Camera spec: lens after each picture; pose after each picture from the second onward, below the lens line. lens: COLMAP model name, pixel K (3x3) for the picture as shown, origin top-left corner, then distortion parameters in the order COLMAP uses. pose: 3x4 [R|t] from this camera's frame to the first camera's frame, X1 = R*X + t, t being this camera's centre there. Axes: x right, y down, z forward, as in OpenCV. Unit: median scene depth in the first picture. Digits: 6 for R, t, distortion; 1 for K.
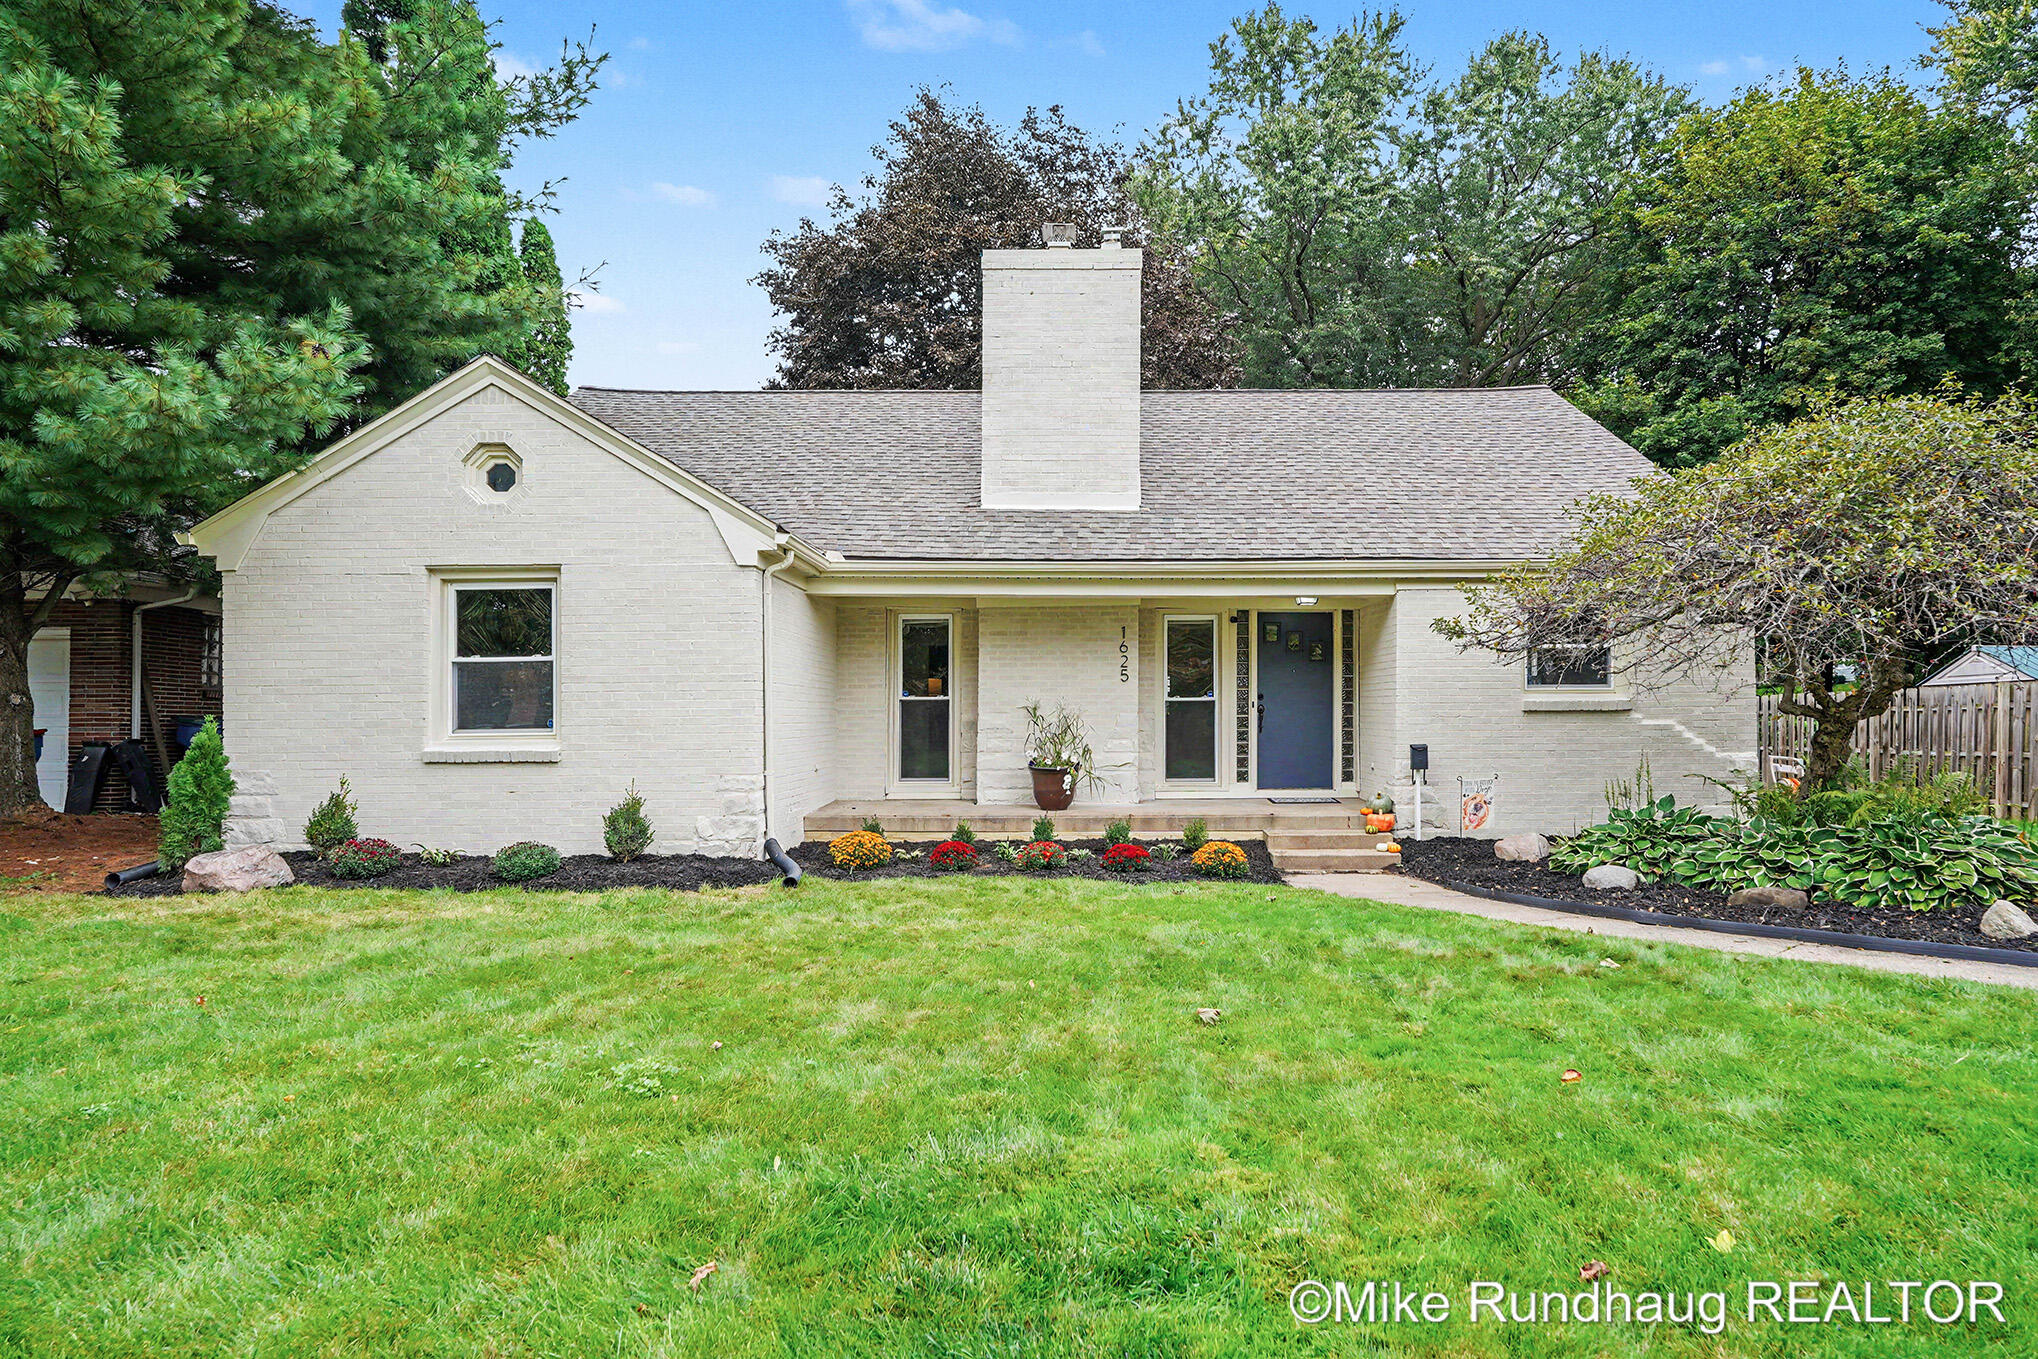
lens RADIAL K [[1158.6, 0, 1084.7], [0, 1158.6, 714.6], [0, 0, 1]] dist [-0.025136, -0.001318]
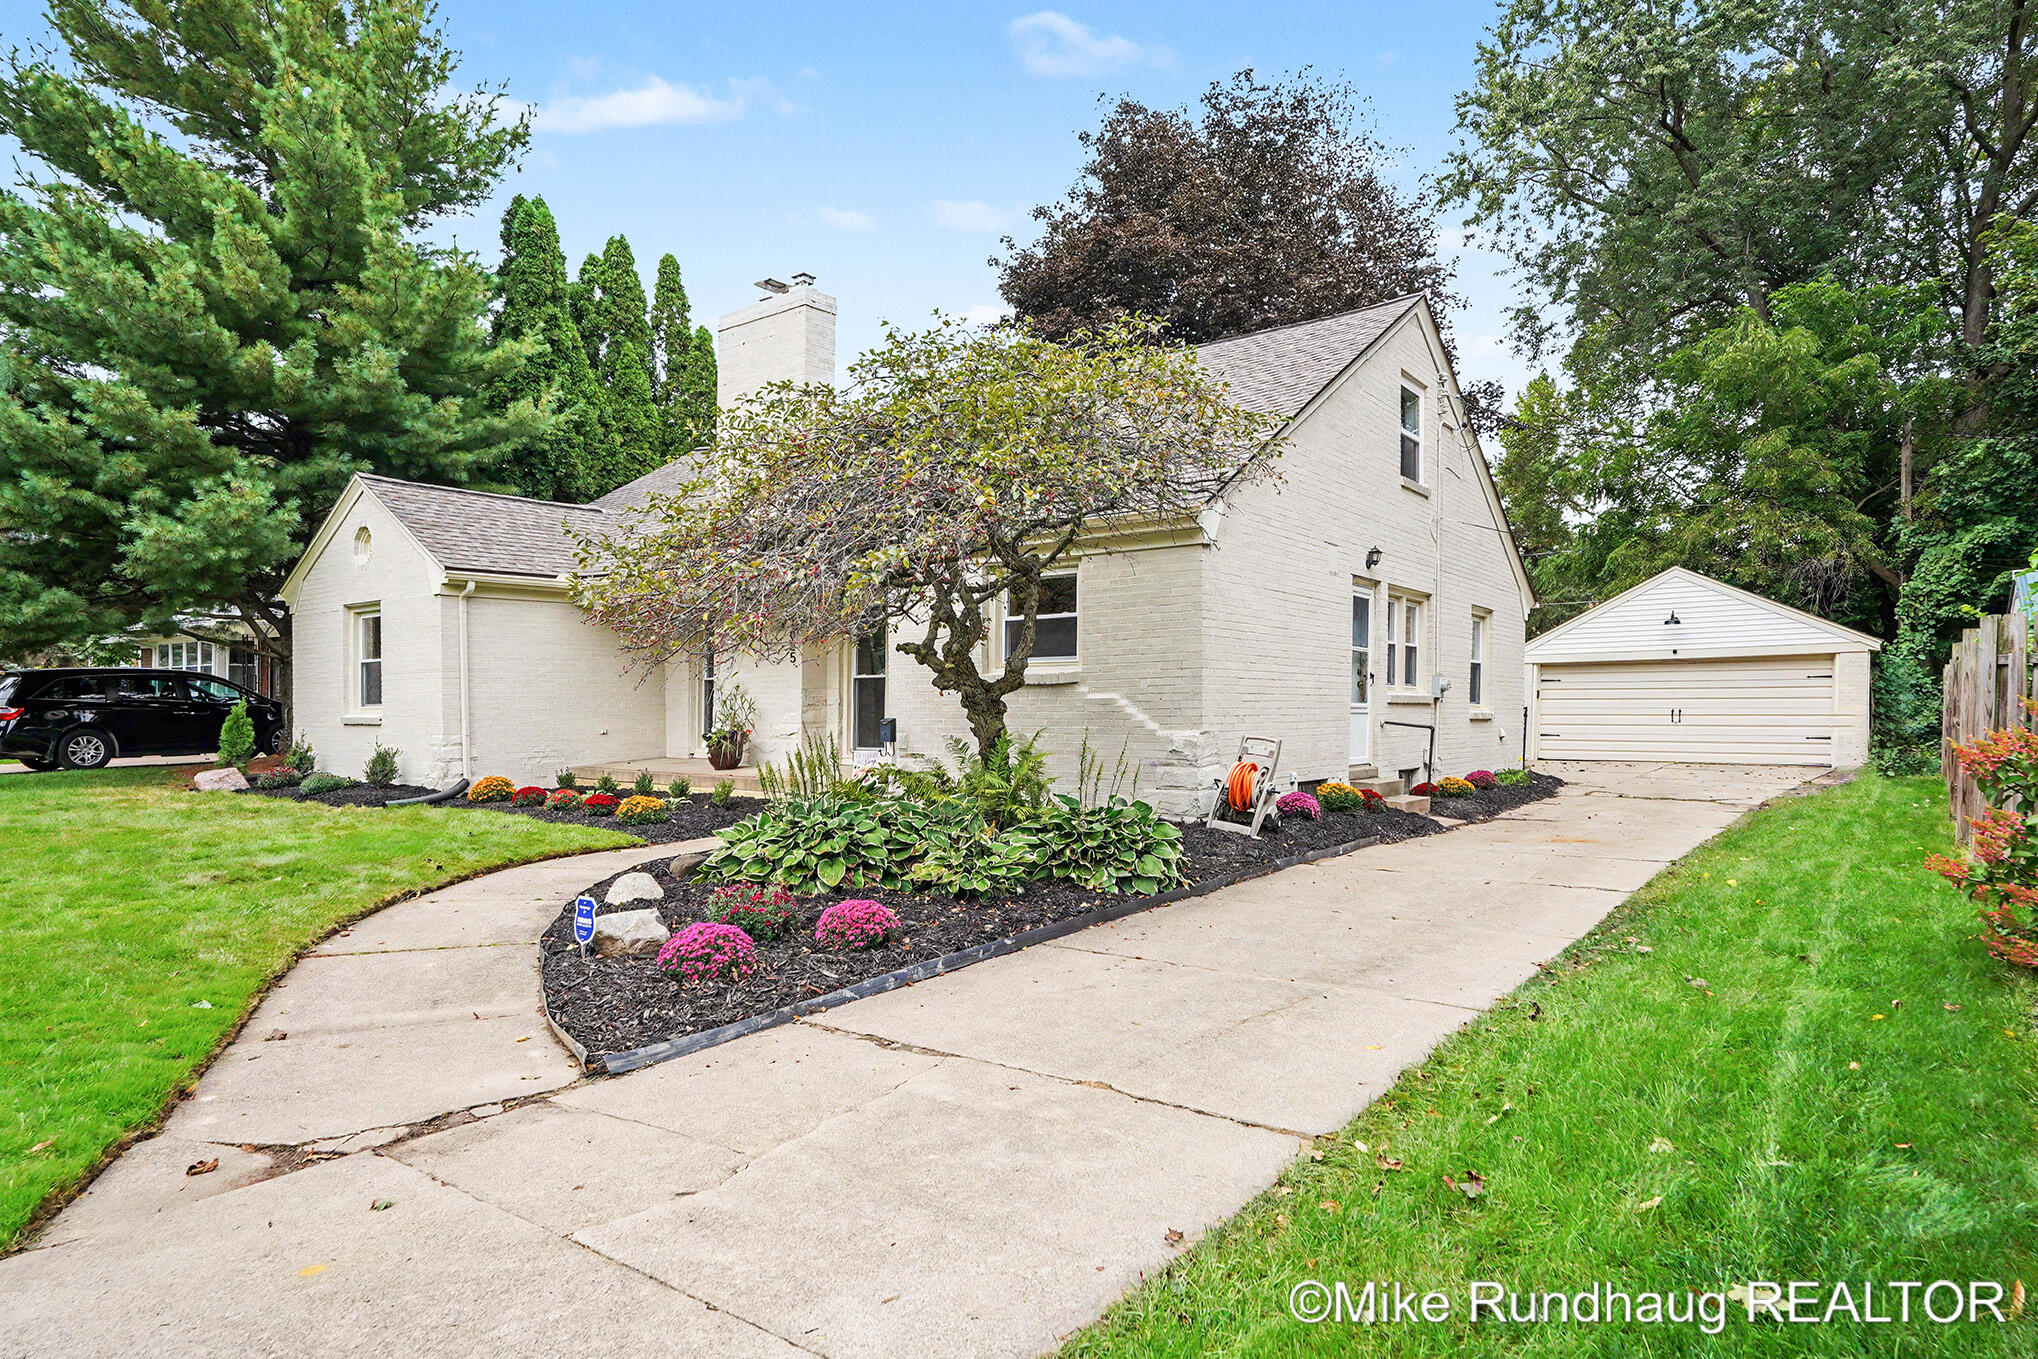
lens RADIAL K [[1185.0, 0, 1019.0], [0, 1185.0, 679.5], [0, 0, 1]] dist [0.002474, -0.000744]
pose [[0.788431, -0.012620, -0.614994, 1.023294], [0.006505, 0.999905, -0.012179, 0.004246], [0.615089, 0.005602, 0.788438, 0.204738]]
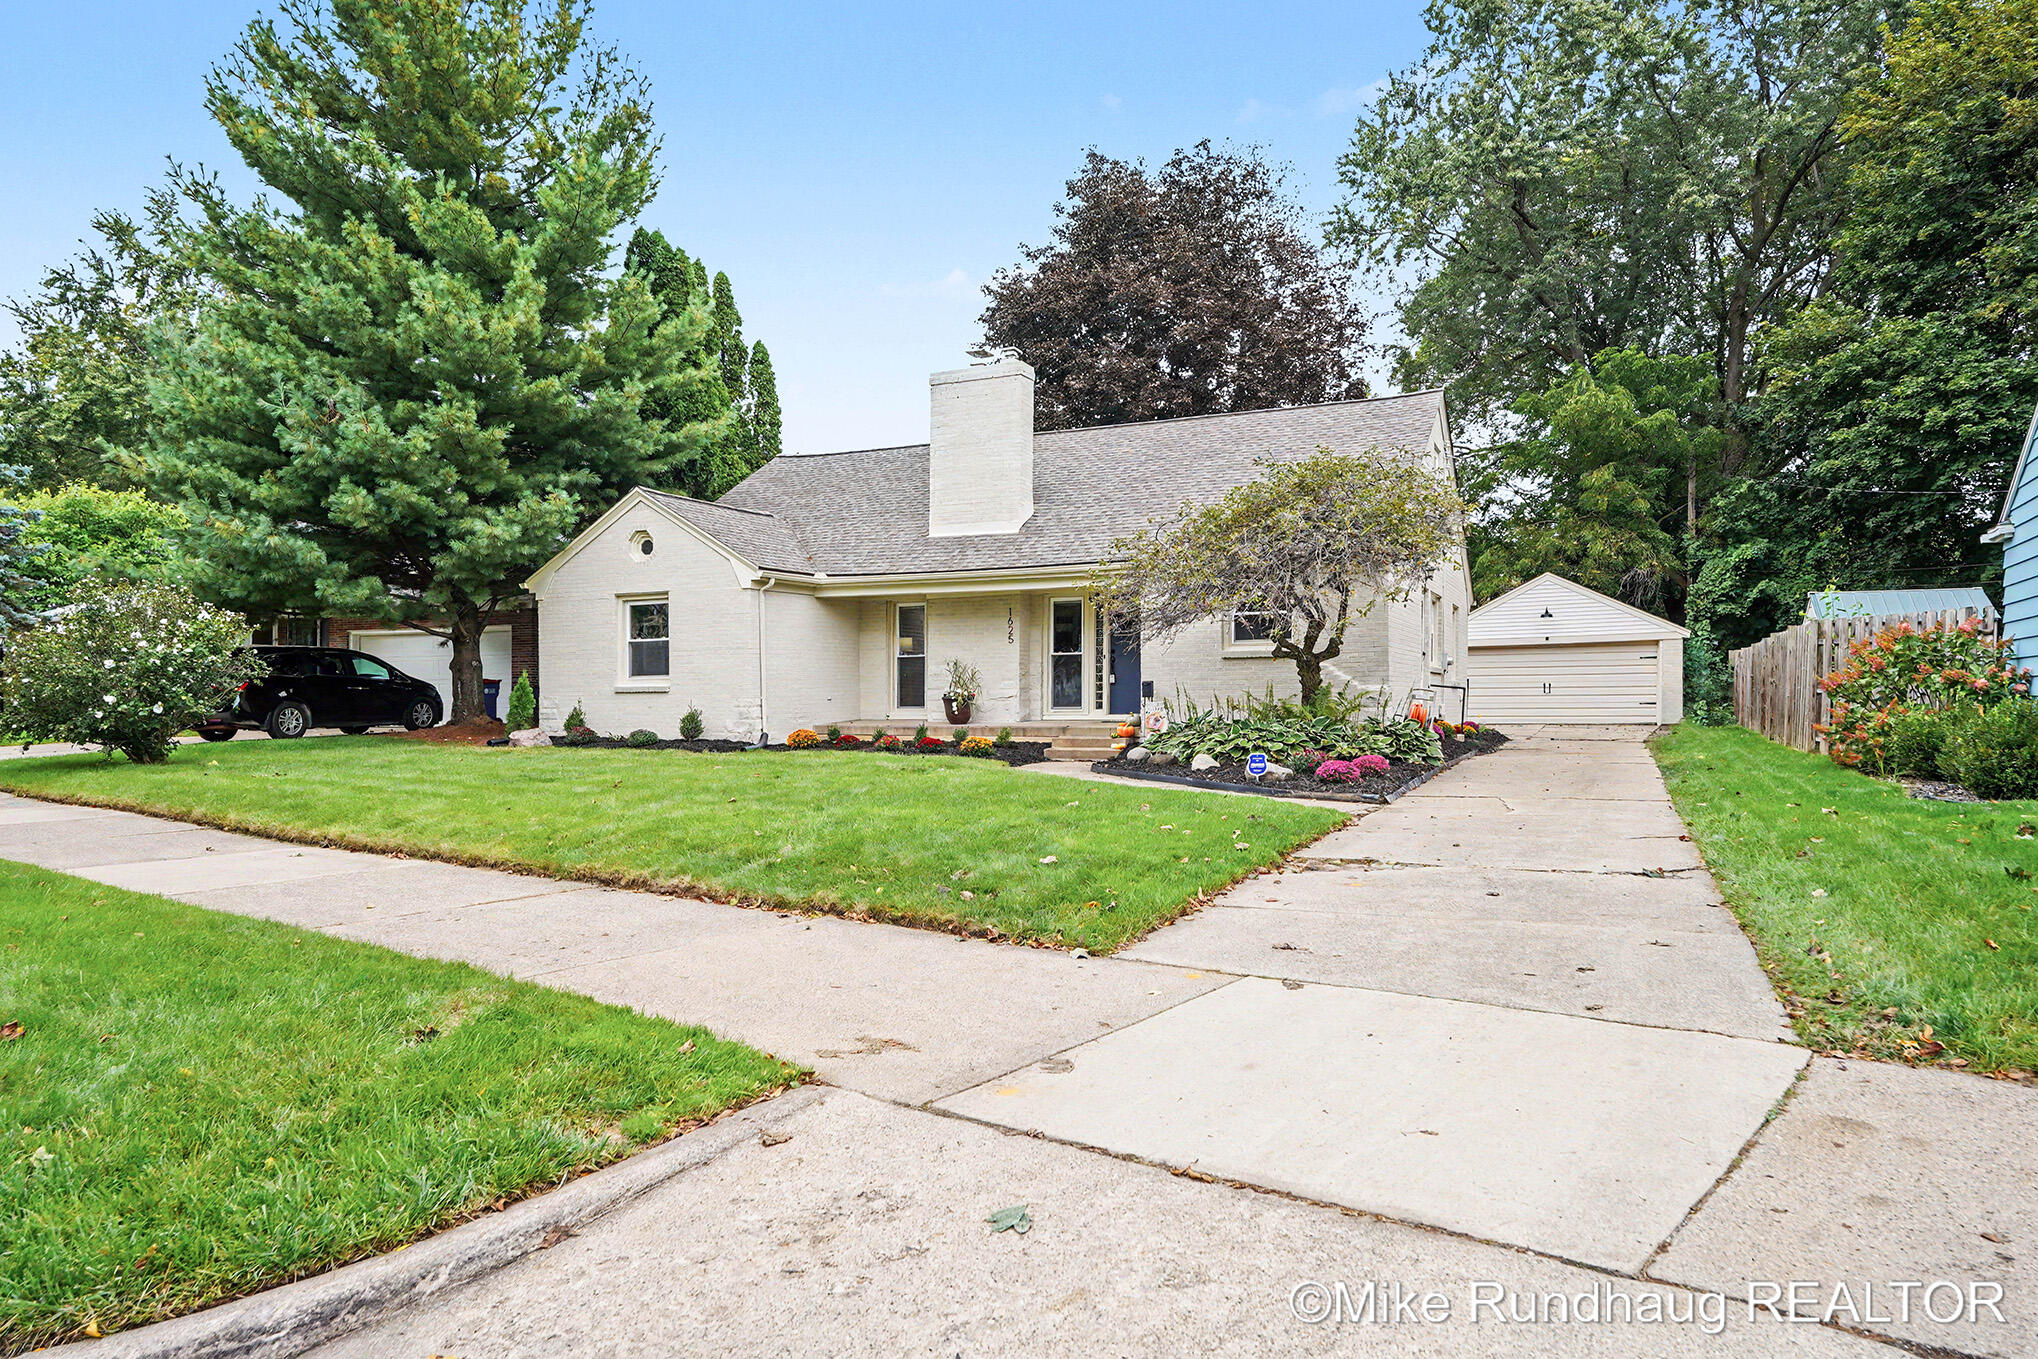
lens RADIAL K [[1322.2, 0, 1019.0], [0, 1322.2, 679.5], [0, 0, 1]] dist [-0.006287, -0.000951]
pose [[0.903450, -0.009970, -0.428577, 0.861705], [0.009925, 0.999948, -0.002340, 0.025800], [0.428578, -0.002140, 0.903502, -0.641537]]
